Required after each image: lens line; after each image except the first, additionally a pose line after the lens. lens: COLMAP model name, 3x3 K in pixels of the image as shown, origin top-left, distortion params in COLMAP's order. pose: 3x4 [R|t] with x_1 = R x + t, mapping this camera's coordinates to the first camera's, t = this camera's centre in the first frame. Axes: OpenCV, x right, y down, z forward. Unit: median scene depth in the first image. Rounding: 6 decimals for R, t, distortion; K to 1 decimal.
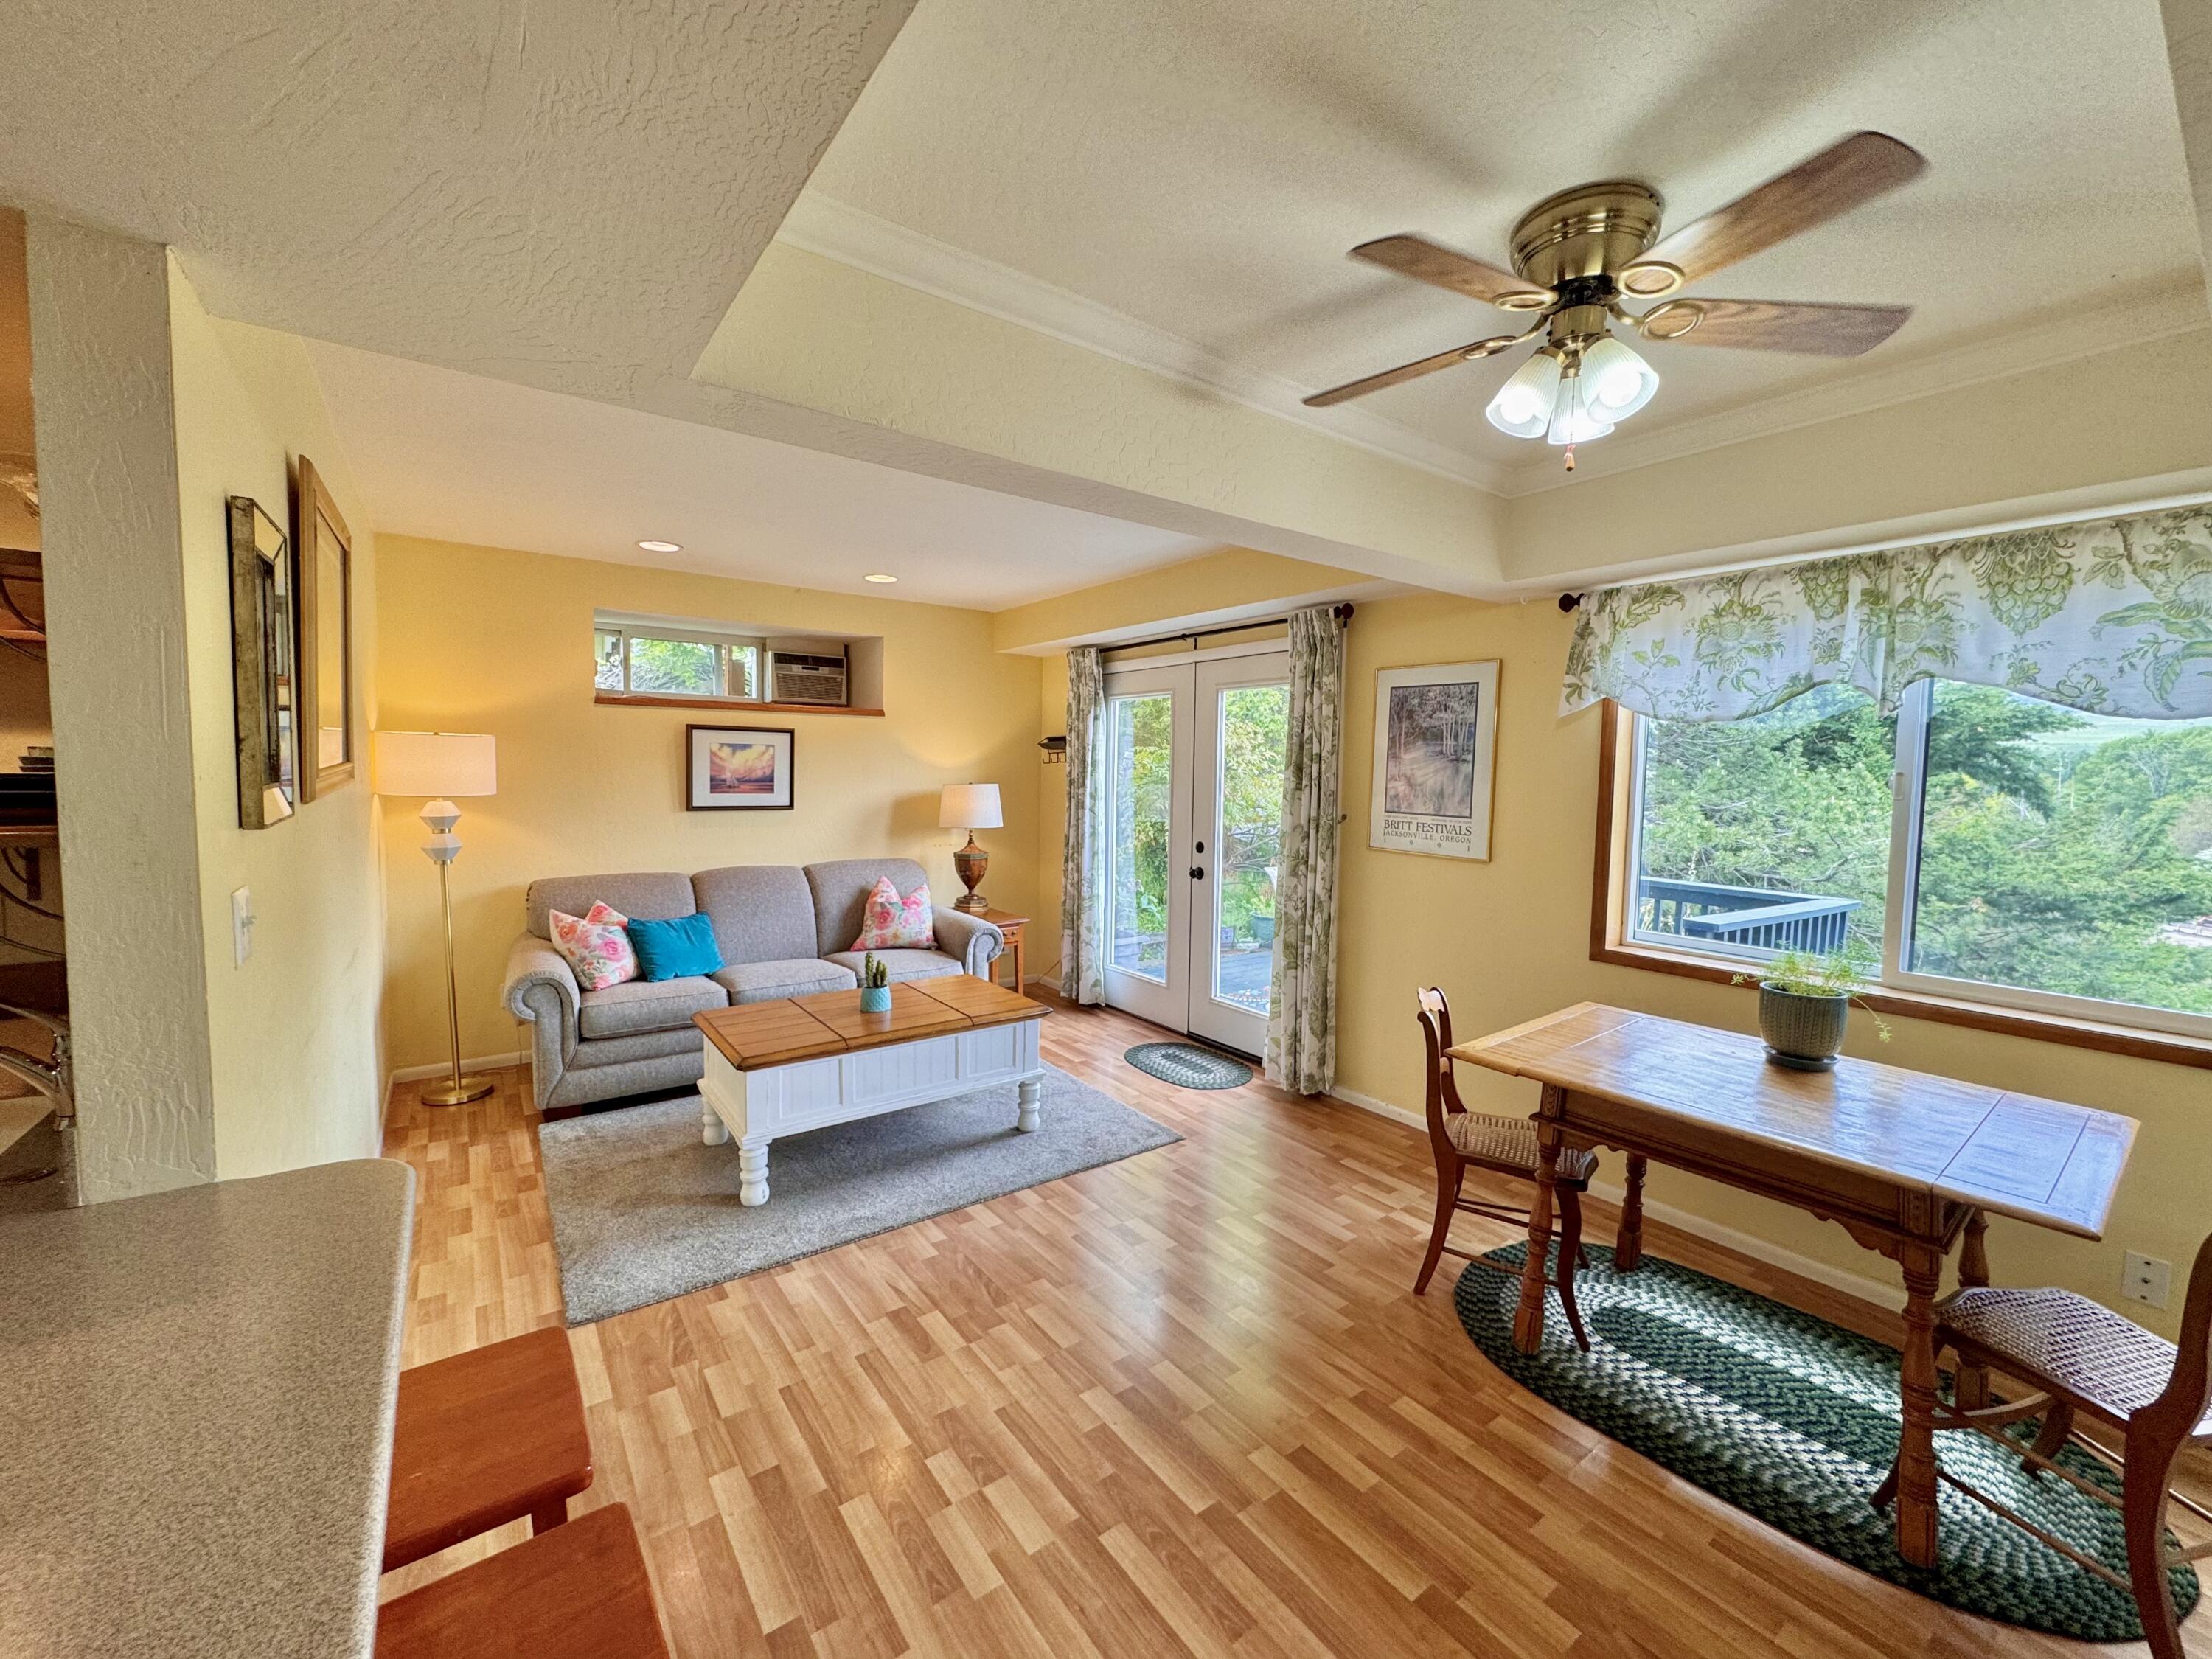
lens RADIAL K [[877.3, 0, 1102.9], [0, 877.3, 831.1], [0, 0, 1]] dist [-0.001534, 0.000524]
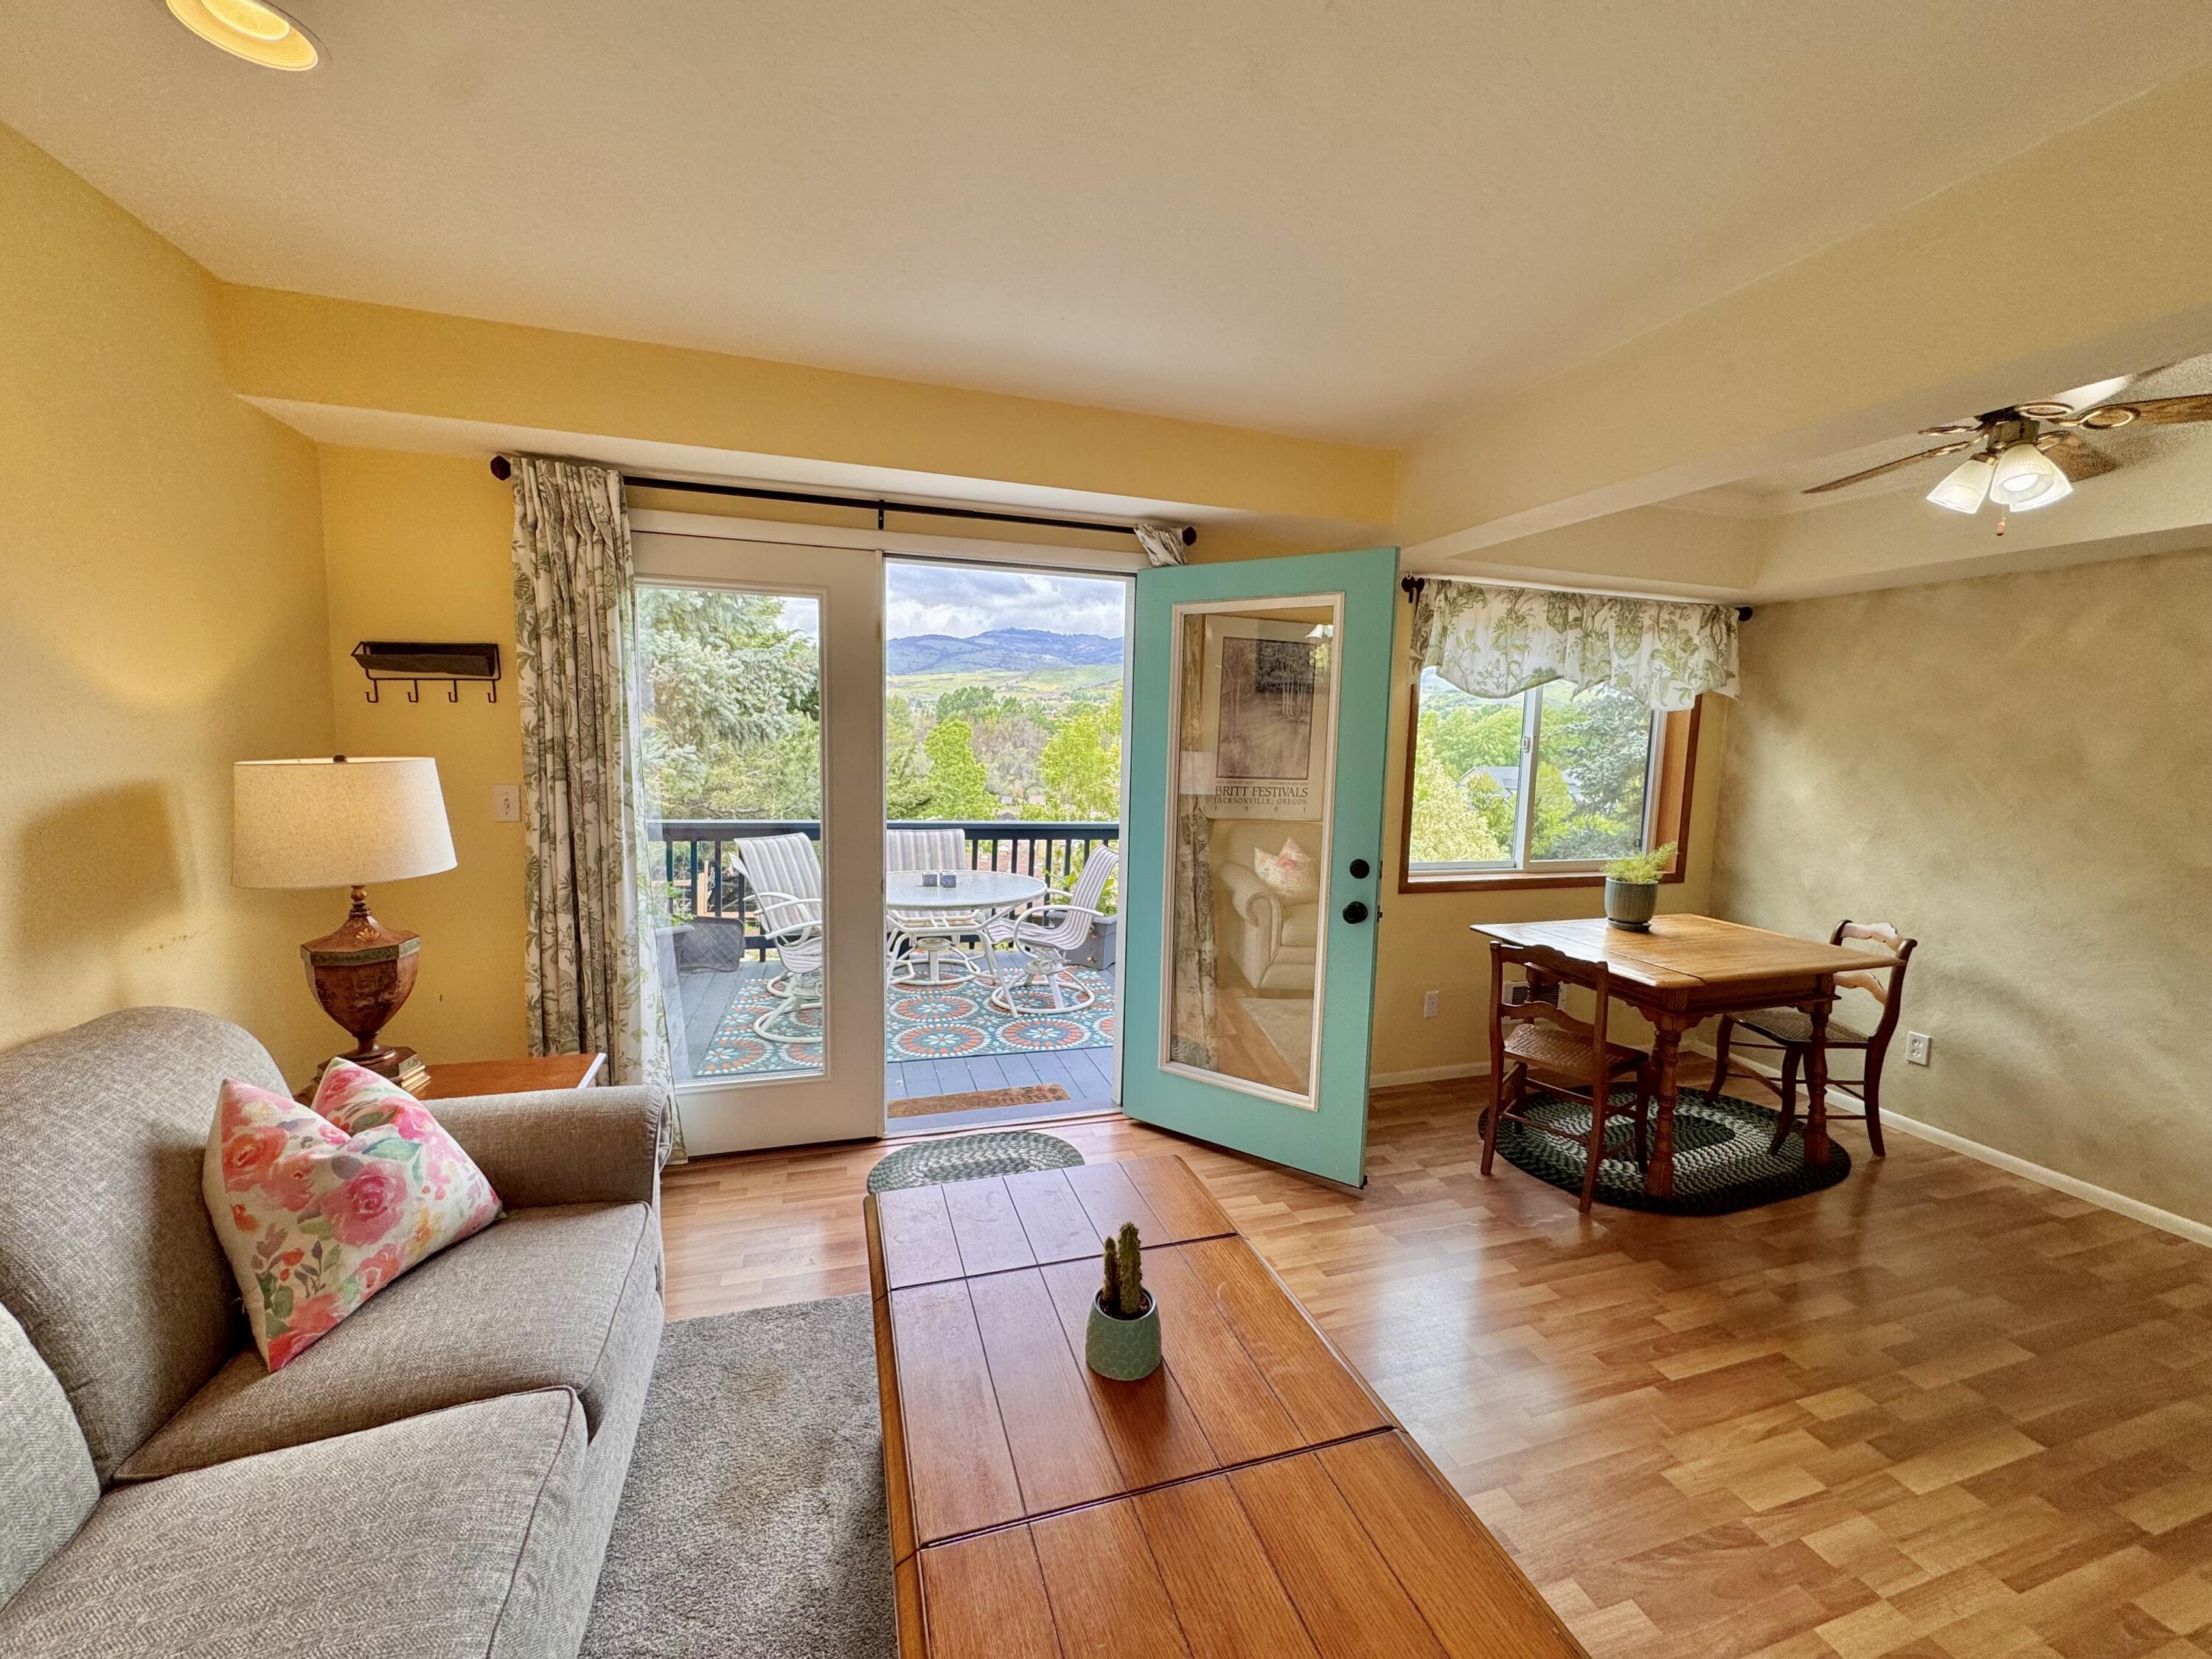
lens RADIAL K [[877.3, 0, 1110.9], [0, 877.3, 829.0], [0, 0, 1]] dist [-0.001534, 0.000524]
pose [[0.324108, -0.113694, 0.939163, -0.549180], [0.047641, 0.993454, 0.103825, -0.066295], [-0.944820, 0.011092, 0.327403, 0.797138]]
